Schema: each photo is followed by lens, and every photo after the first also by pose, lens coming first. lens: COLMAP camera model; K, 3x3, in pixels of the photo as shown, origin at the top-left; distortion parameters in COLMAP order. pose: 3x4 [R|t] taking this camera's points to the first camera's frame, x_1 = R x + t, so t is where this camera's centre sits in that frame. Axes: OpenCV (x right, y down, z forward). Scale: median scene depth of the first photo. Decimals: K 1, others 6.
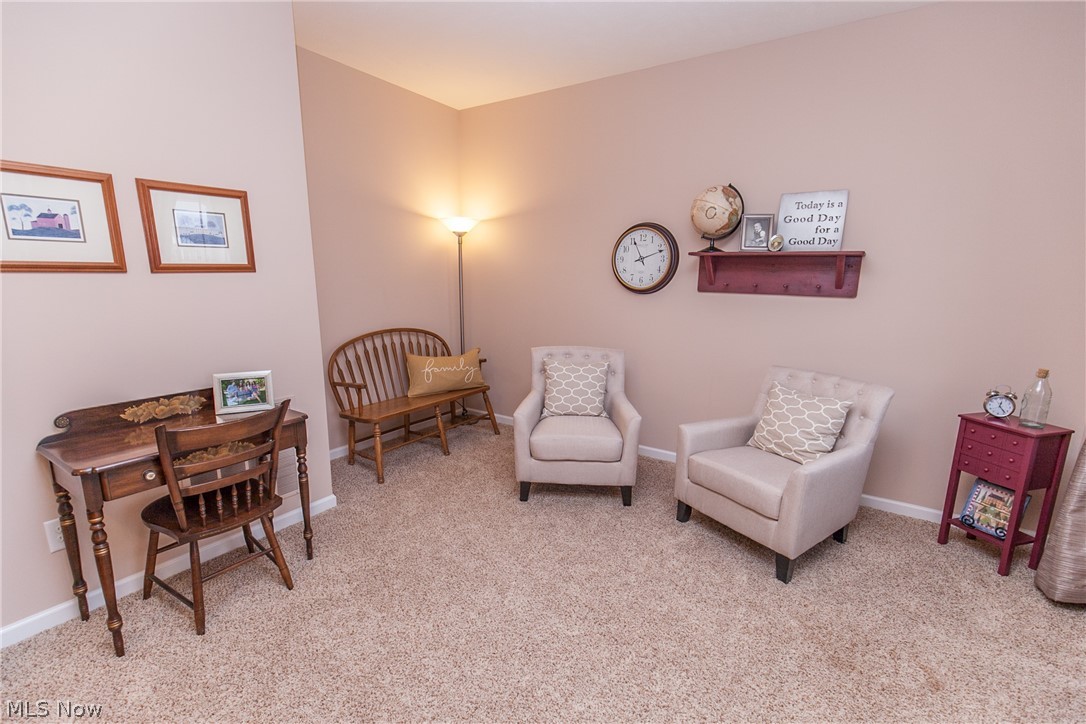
lens RADIAL K [[489.4, 0, 545.0], [0, 489.4, 373.4], [0, 0, 1]] dist [0.007849, -0.002800]
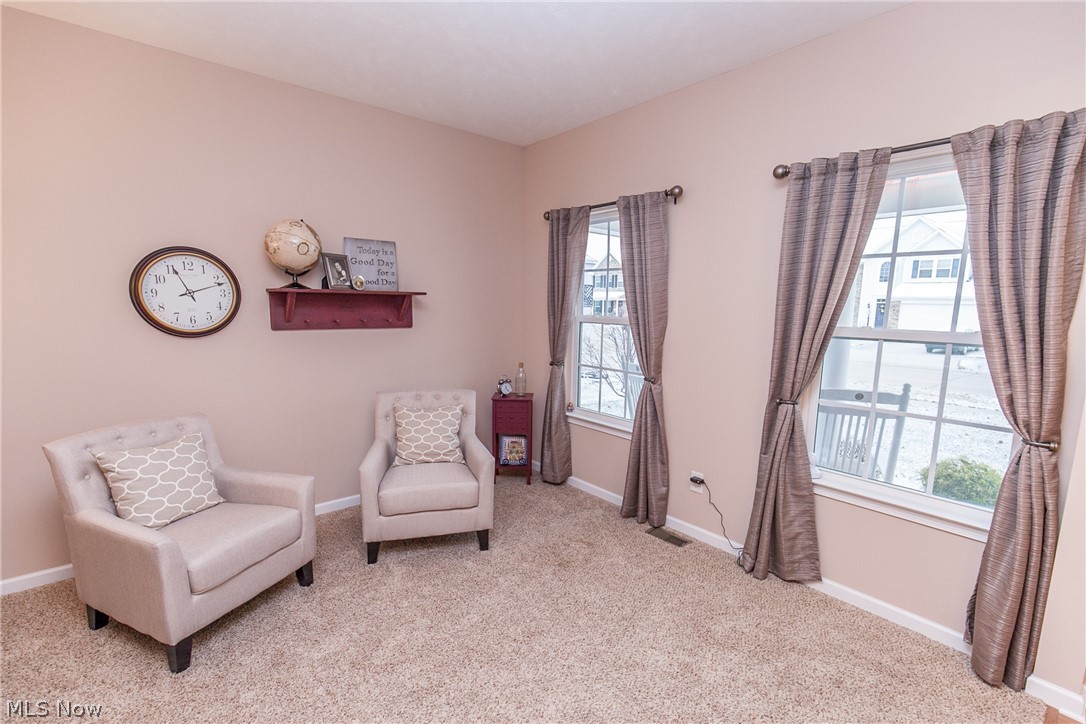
lens RADIAL K [[489.4, 0, 545.0], [0, 489.4, 373.4], [0, 0, 1]] dist [0.007849, -0.002800]
pose [[0.281999, -0.148000, 0.947931, -0.471945], [0.189332, 0.977185, 0.096243, -0.092334], [-0.940548, 0.152333, 0.303586, 0.302163]]
